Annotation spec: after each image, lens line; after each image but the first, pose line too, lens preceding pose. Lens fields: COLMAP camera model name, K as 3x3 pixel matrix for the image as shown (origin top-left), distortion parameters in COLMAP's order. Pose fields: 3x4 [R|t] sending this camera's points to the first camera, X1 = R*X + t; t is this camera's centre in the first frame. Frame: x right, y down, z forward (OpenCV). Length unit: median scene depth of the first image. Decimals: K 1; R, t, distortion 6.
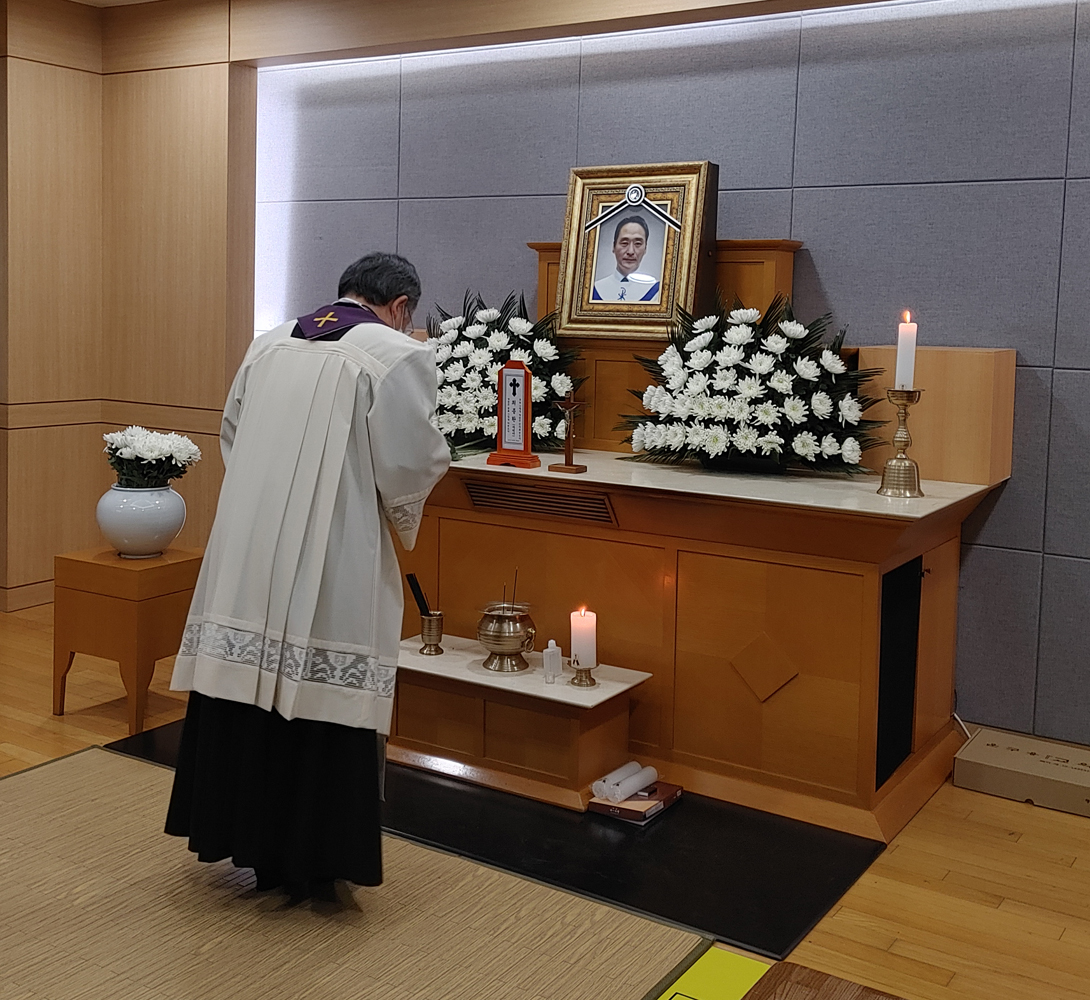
lens RADIAL K [[1311.2, 0, 477.2], [0, 1311.2, 389.3], [0, 0, 1]] dist [0.079605, -0.039208]
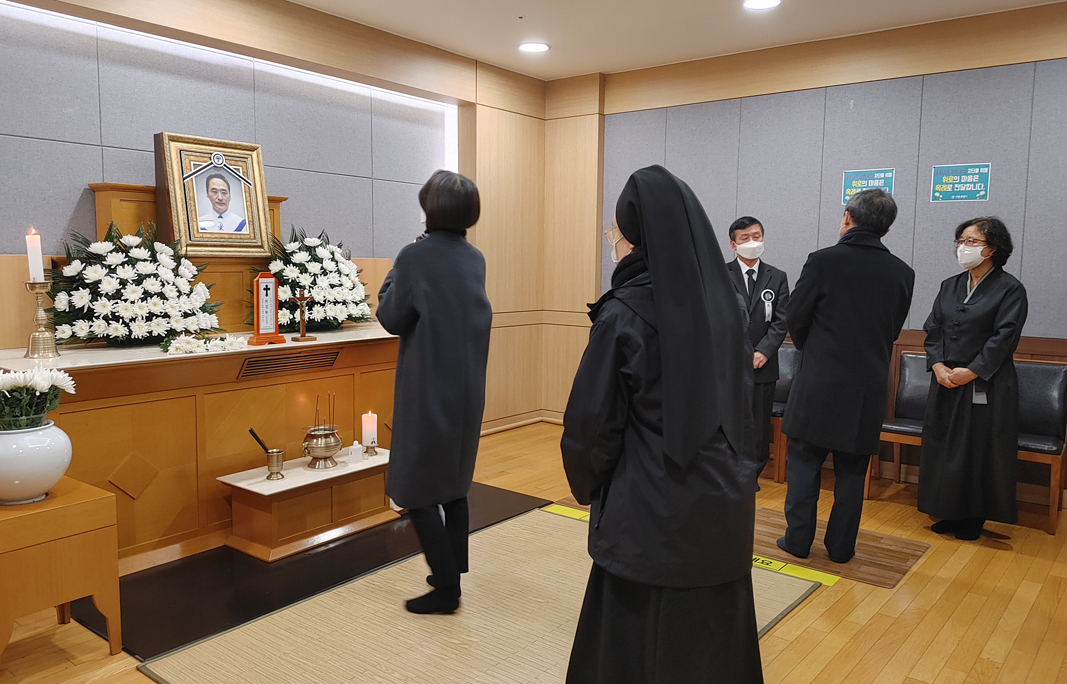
lens RADIAL K [[793.3, 0, 533.5], [0, 793.3, 342.0], [0, 0, 1]] dist [0.079244, -0.100857]
pose [[0.071834, -0.126705, 0.989336, -0.794475], [0.055349, 0.990876, 0.122884, -0.035879], [-0.995880, 0.045932, 0.078191, 0.594958]]
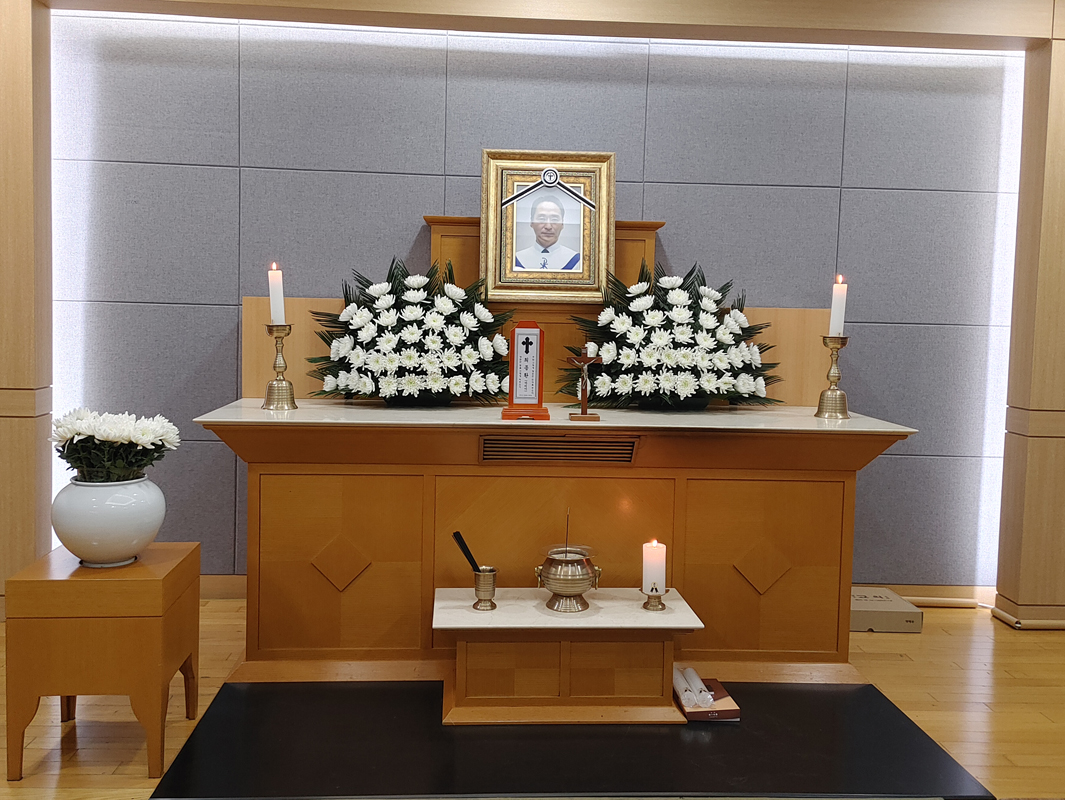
lens RADIAL K [[933.3, 0, 514.0], [0, 933.3, 371.3], [0, 0, 1]] dist [0.096289, -0.108147]
pose [[0.797517, -0.042207, 0.601819, -0.412198], [0.035321, 0.999105, 0.023263, 0.001241], [-0.602262, 0.002704, 0.798294, 0.374645]]
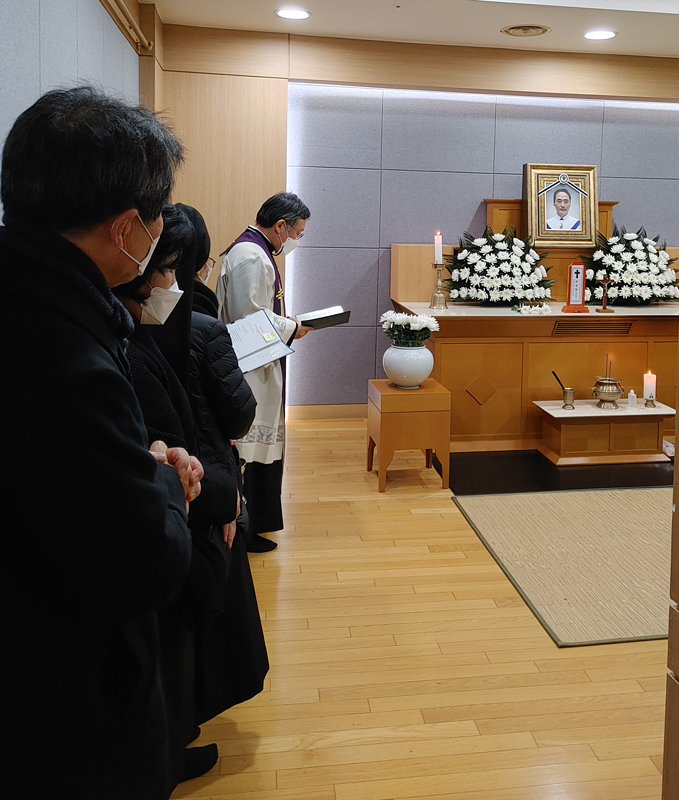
lens RADIAL K [[794.6, 0, 400.9], [0, 794.6, 264.1], [0, 0, 1]] dist [0.078143, -0.001357]
pose [[0.709470, -0.050787, 0.702903, -0.982297], [0.041438, 0.998681, 0.030333, -0.062408], [-0.703516, 0.007607, 0.710638, 0.286592]]
